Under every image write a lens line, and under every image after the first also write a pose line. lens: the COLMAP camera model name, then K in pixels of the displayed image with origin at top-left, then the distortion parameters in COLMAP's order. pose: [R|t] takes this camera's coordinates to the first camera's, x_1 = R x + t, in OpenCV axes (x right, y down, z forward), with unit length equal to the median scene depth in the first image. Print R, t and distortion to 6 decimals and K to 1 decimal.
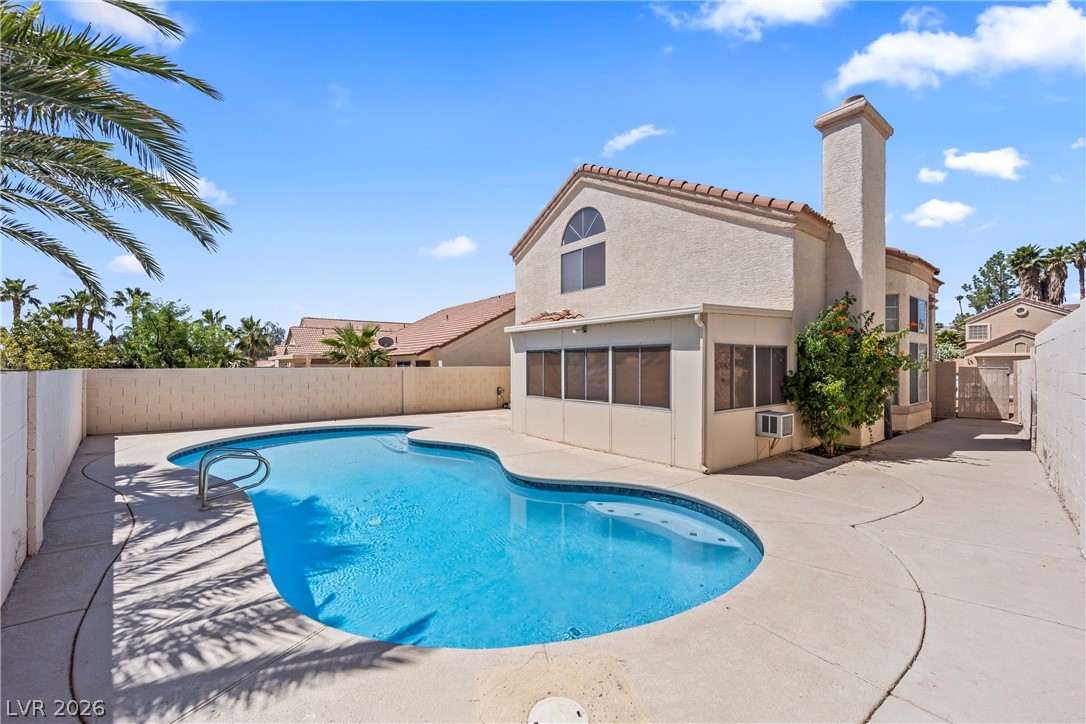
lens RADIAL K [[424.2, 0, 538.1], [0, 424.2, 362.9], [0, 0, 1]] dist [0.001162, -0.000724]
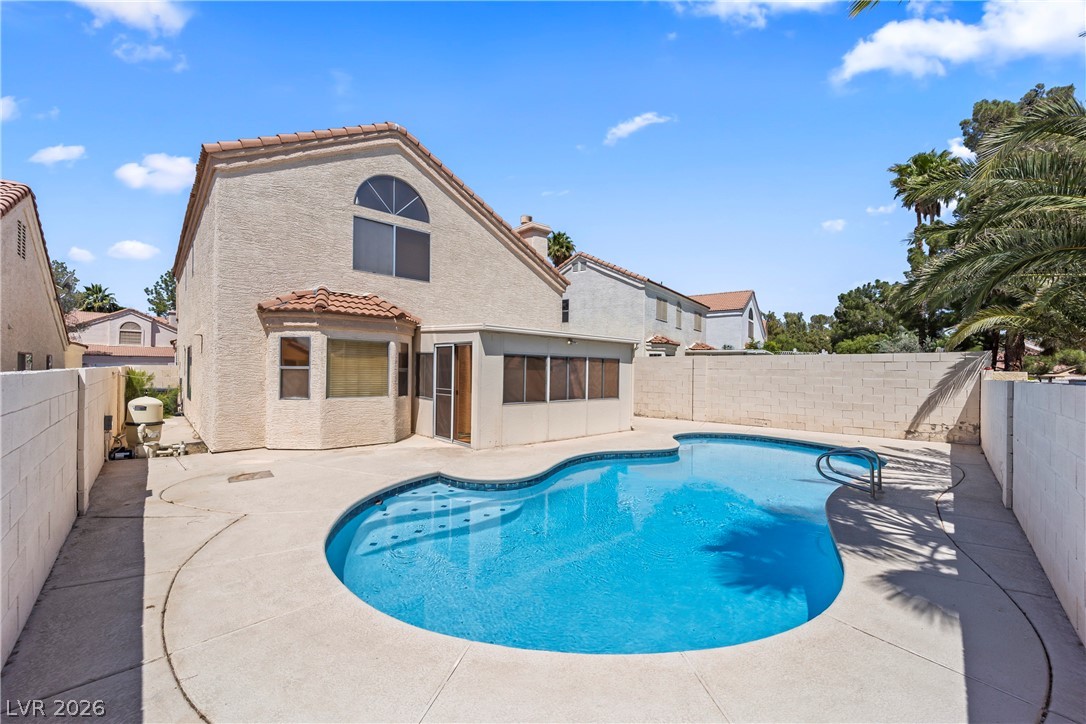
lens RADIAL K [[421.8, 0, 538.4], [0, 421.8, 368.5], [0, 0, 1]] dist [-0.001549, -0.013180]
pose [[-0.050060, 0.010770, 0.998688, -0.857435], [-0.016057, 0.999804, -0.011587, 0.011751], [-0.998617, -0.016616, -0.049878, 0.908593]]
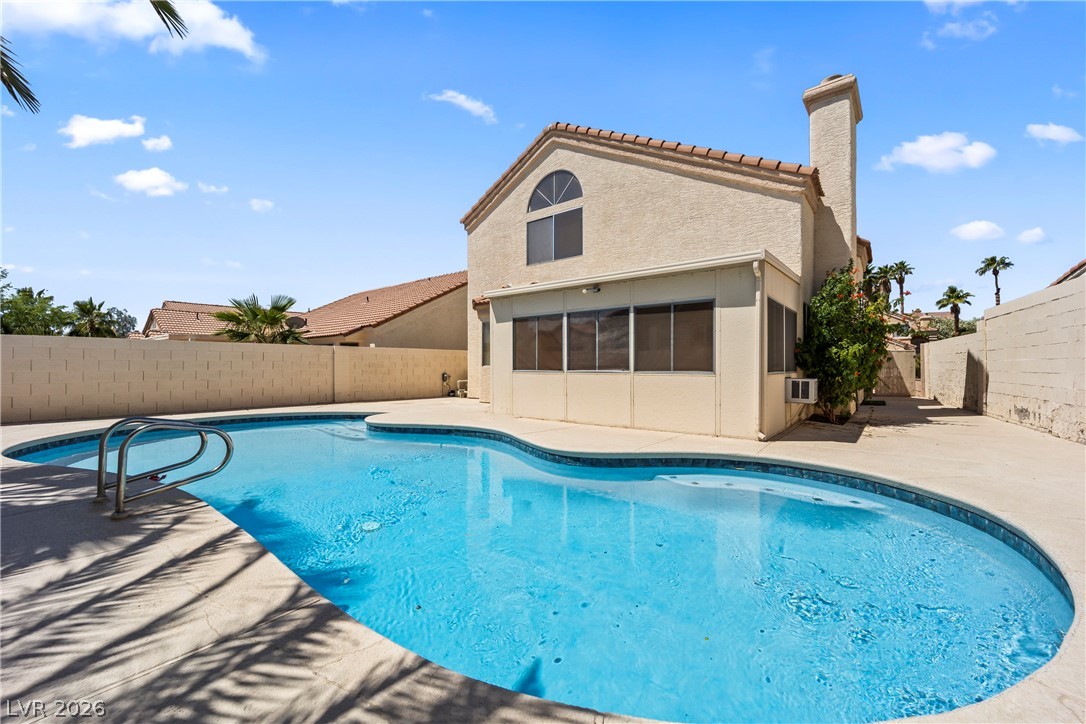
lens RADIAL K [[424.2, 0, 538.1], [0, 424.2, 362.9], [0, 0, 1]] dist [0.001162, -0.000724]
pose [[0.974107, 0.002936, 0.226067, -0.160124], [-0.002347, 0.999993, -0.002871, 0.060321], [-0.226074, 0.002266, 0.974107, 0.142863]]
